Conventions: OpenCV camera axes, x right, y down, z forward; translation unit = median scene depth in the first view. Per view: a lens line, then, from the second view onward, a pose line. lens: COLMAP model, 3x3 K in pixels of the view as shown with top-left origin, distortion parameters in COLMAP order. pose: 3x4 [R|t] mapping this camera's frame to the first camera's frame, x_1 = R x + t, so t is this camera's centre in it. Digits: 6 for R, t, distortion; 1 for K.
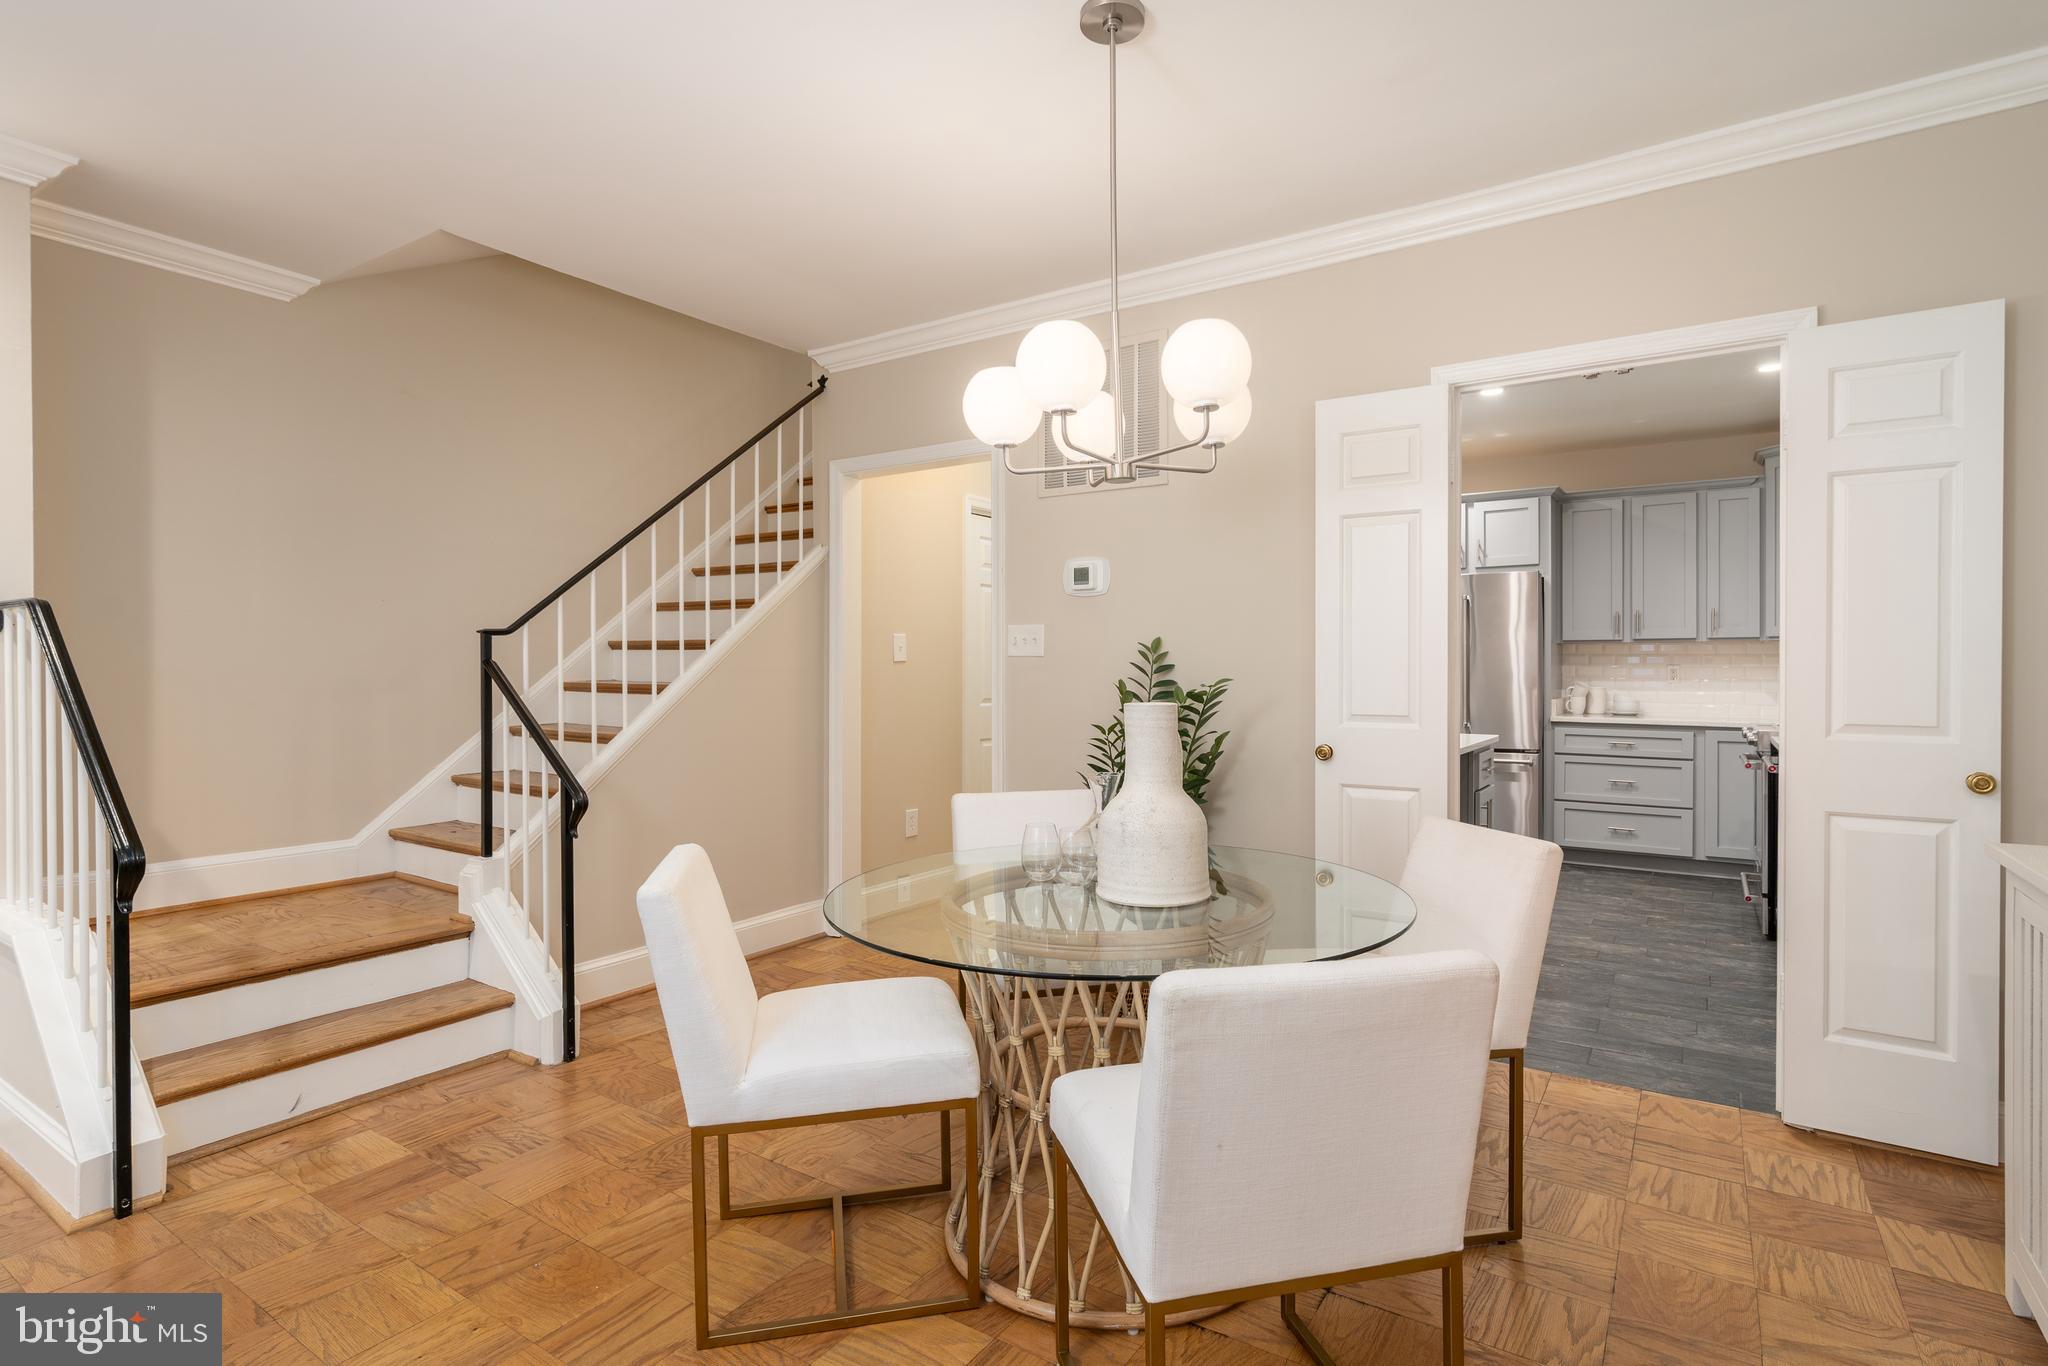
lens RADIAL K [[1026.7, 0, 1036.1], [0, 1026.7, 672.5], [0, 0, 1]] dist [-0.003280, -0.000229]
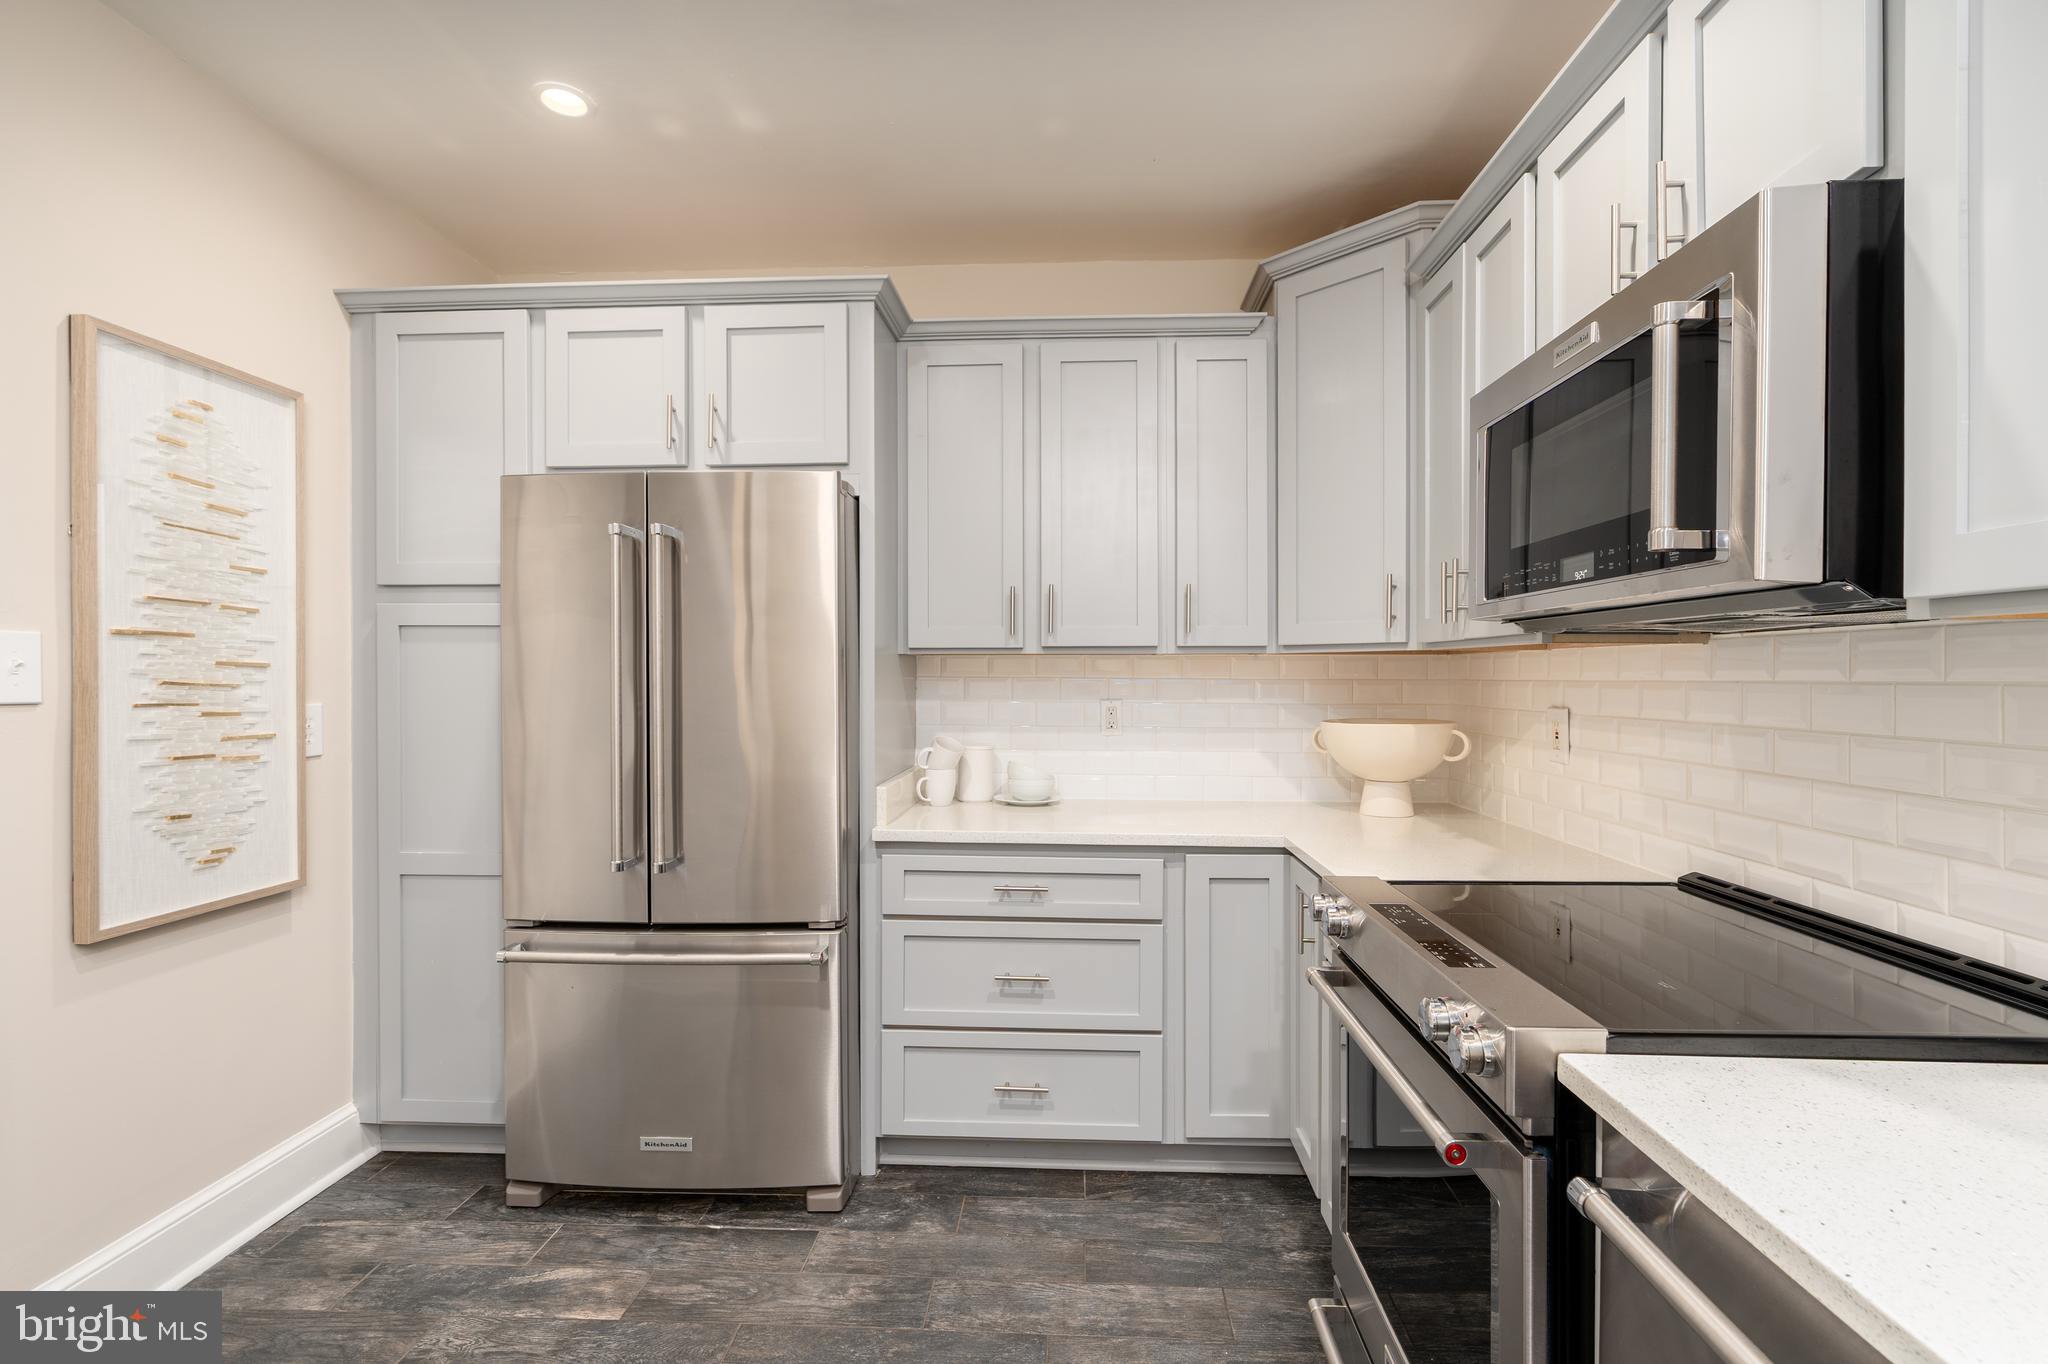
lens RADIAL K [[932.6, 0, 1025.7], [0, 932.6, 680.5], [0, 0, 1]] dist [-0.009733, 0.002520]
pose [[0.865683, -0.002514, 0.500585, 0.366687], [0.002785, 0.999996, 0.000206, -0.017684], [-0.500584, 0.001215, 0.865687, 0.642598]]
